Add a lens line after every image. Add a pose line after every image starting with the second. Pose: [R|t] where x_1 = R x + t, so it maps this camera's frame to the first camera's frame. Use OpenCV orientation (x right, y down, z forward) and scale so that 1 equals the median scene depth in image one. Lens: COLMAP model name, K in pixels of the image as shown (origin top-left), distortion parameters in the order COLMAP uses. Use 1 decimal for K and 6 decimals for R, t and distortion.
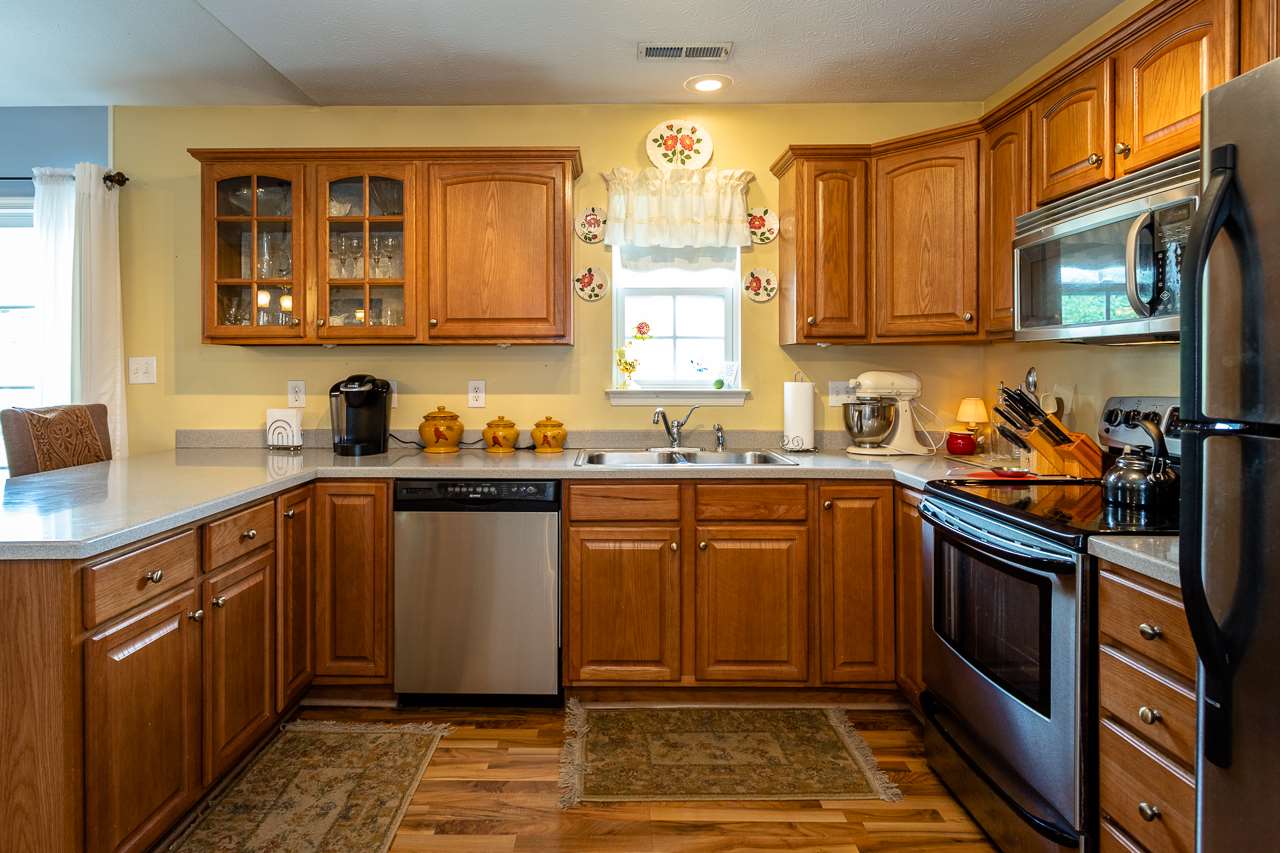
lens RADIAL K [[718.8, 0, 602.0], [0, 718.8, 367.1], [0, 0, 1]] dist [0.000905, 0.001225]
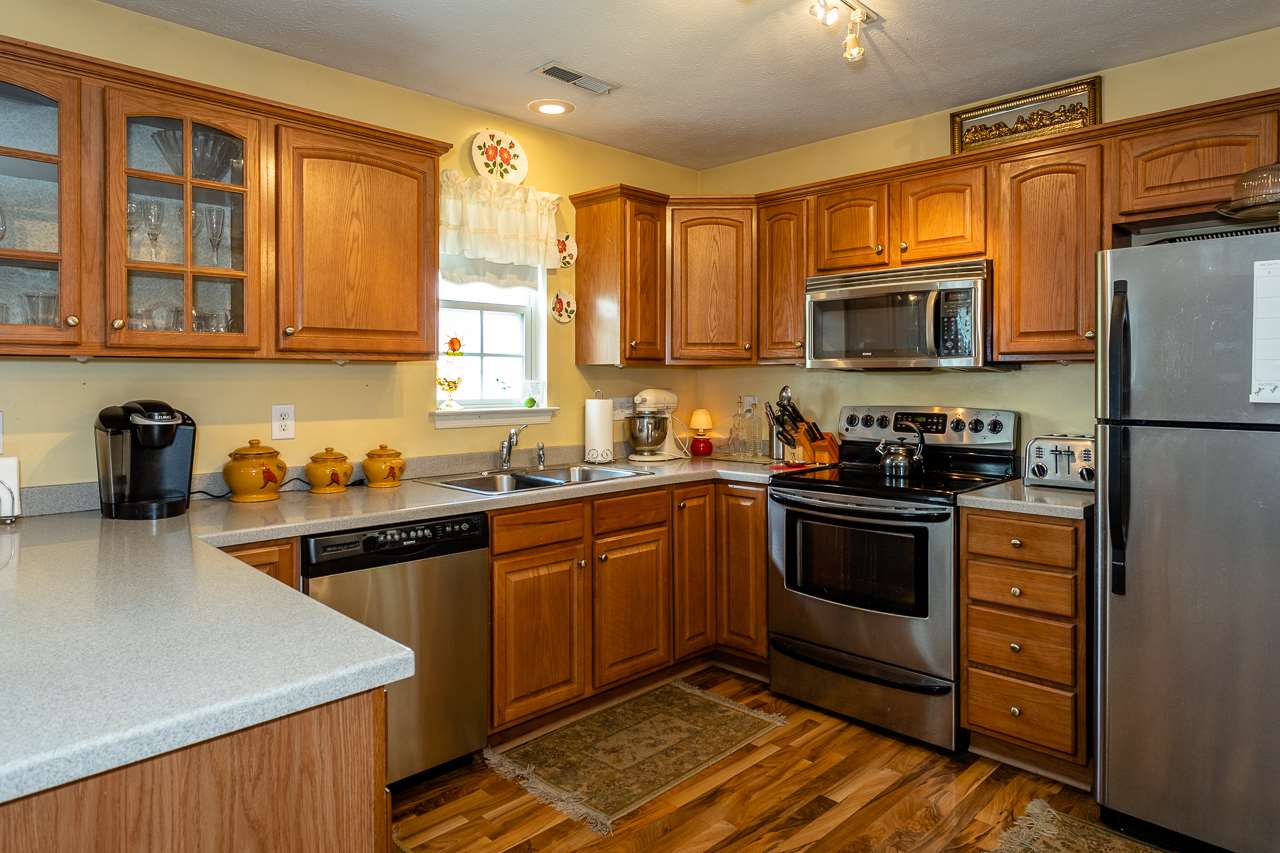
lens RADIAL K [[772.2, 0, 614.5], [0, 772.2, 375.4], [0, 0, 1]] dist [-0.005665, 0.003283]
pose [[0.713551, 0.002883, 0.700597, -0.630394], [-0.001537, 0.999996, -0.002550, -0.014736], [-0.700601, 0.000743, 0.713553, 0.182896]]
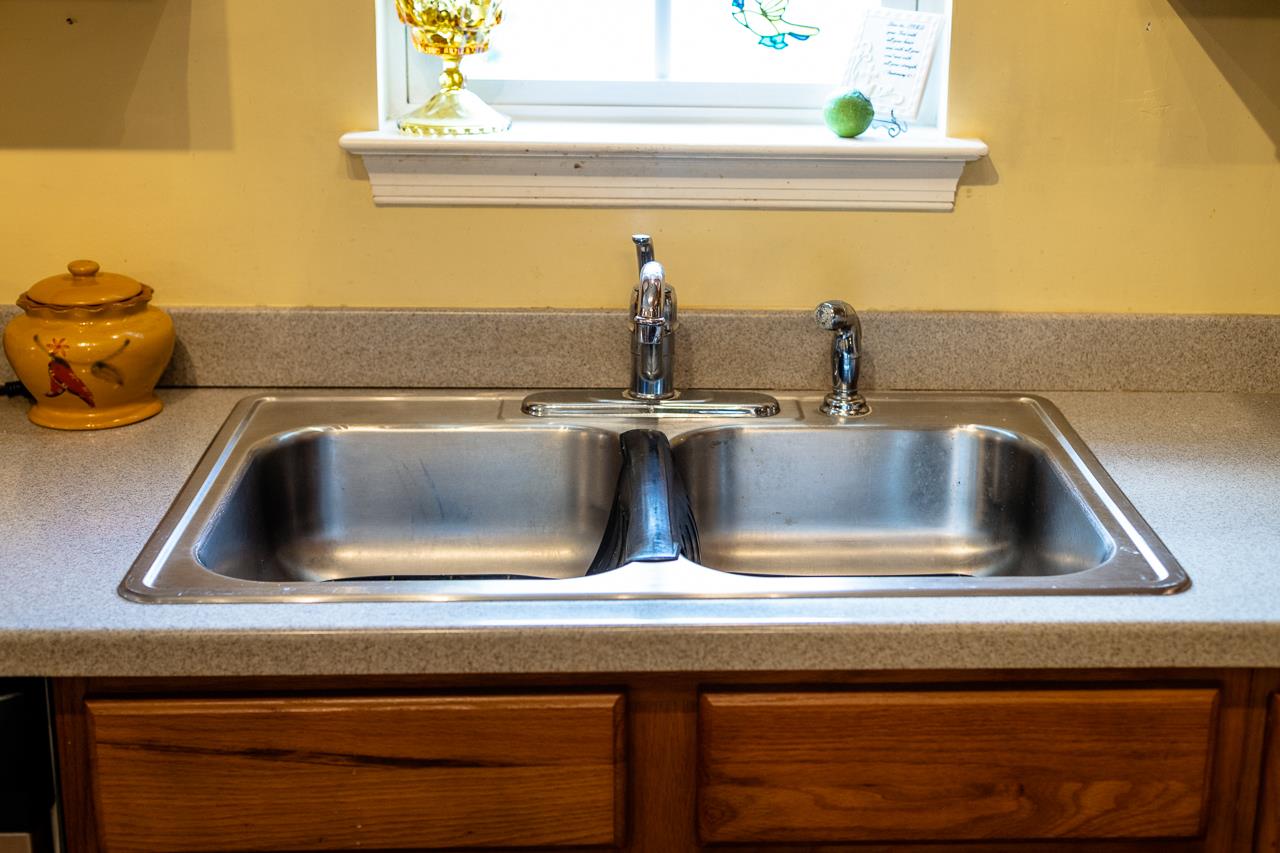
lens RADIAL K [[1933.2, 0, 721.2], [0, 1933.2, 416.9], [0, 0, 1]] dist [-0.019358, 0.000000]
pose [[0.997403, -0.002112, 0.071991, 0.096018], [-0.019227, 0.955483, 0.294419, -0.078941], [-0.069408, -0.295039, 0.952961, 0.487360]]
